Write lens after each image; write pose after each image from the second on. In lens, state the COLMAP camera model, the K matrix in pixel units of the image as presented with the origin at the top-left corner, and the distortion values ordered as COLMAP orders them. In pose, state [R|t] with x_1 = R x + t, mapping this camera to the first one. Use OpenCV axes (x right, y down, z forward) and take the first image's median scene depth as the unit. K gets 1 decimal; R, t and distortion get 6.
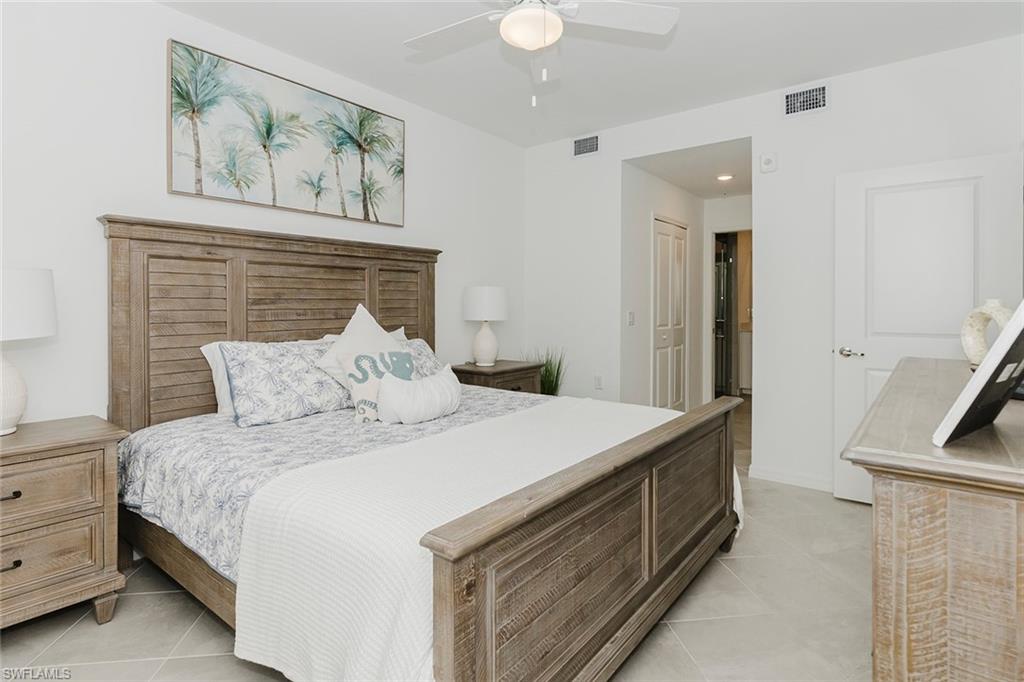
lens RADIAL K [[531.1, 0, 515.3], [0, 531.1, 318.4], [0, 0, 1]] dist [0.001764, -0.000698]
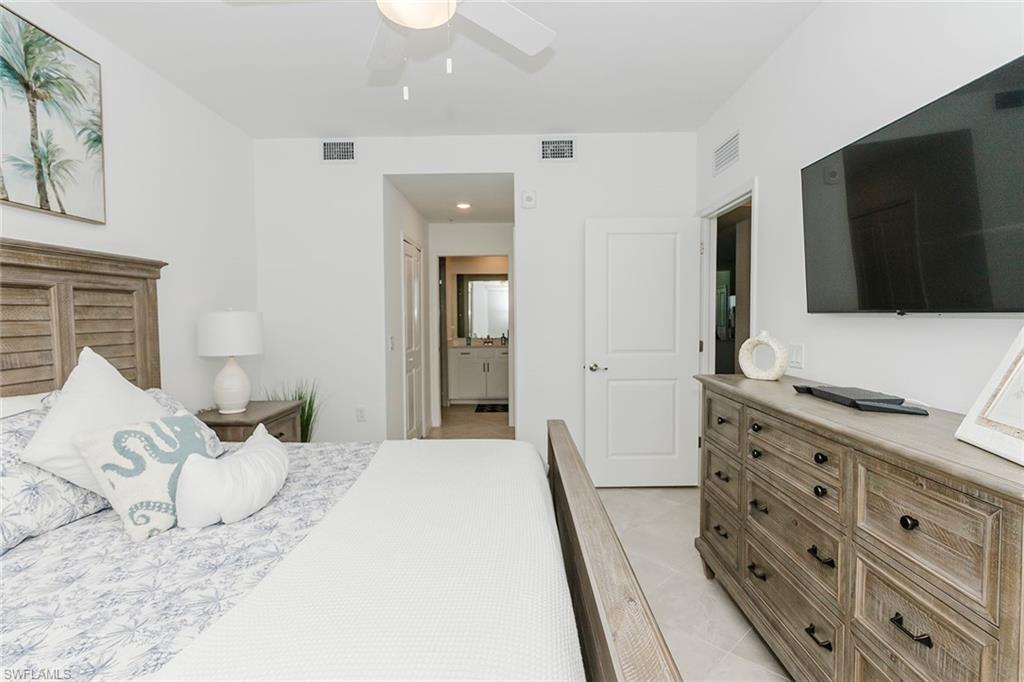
lens RADIAL K [[512.7, 0, 512.7], [0, 512.7, 345.9], [0, 0, 1]] dist [0.002728, -0.000023]
pose [[0.791049, -0.043524, 0.610202, -0.221092], [0.025157, 0.998937, 0.038638, -0.033056], [-0.611235, -0.015213, 0.791303, 0.180539]]
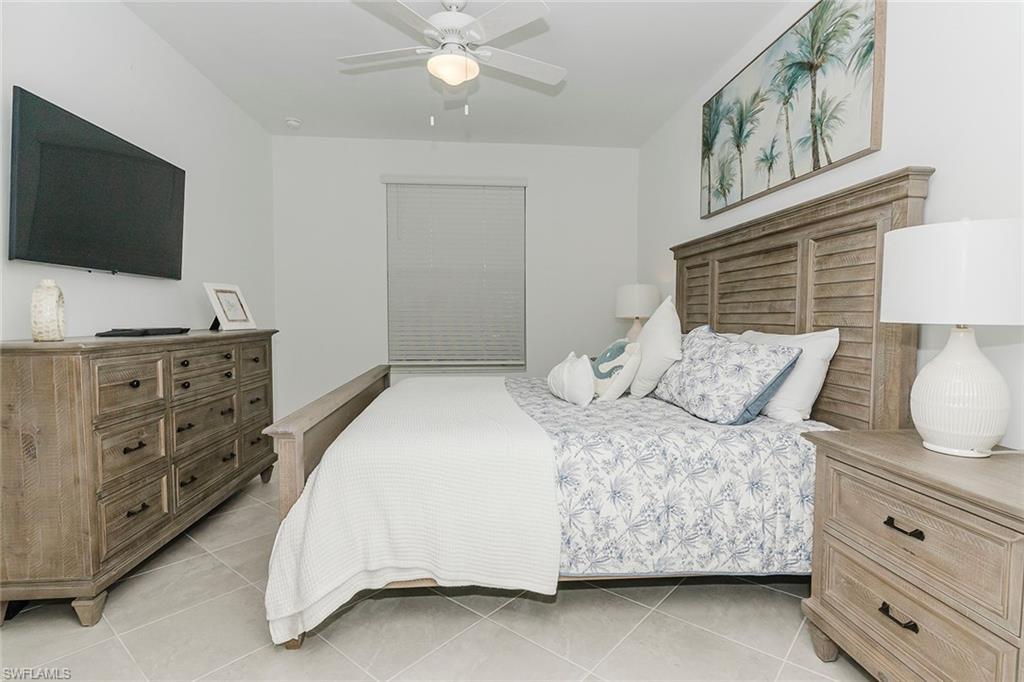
lens RADIAL K [[493.7, 0, 512.0], [0, 493.7, 341.0], [0, 0, 1]] dist [0.003974, 0.000504]
pose [[-0.726852, 0.035012, -0.685901, 0.448649], [-0.021132, 0.997087, 0.073290, -0.003699], [0.686469, 0.067765, -0.723995, 1.210116]]
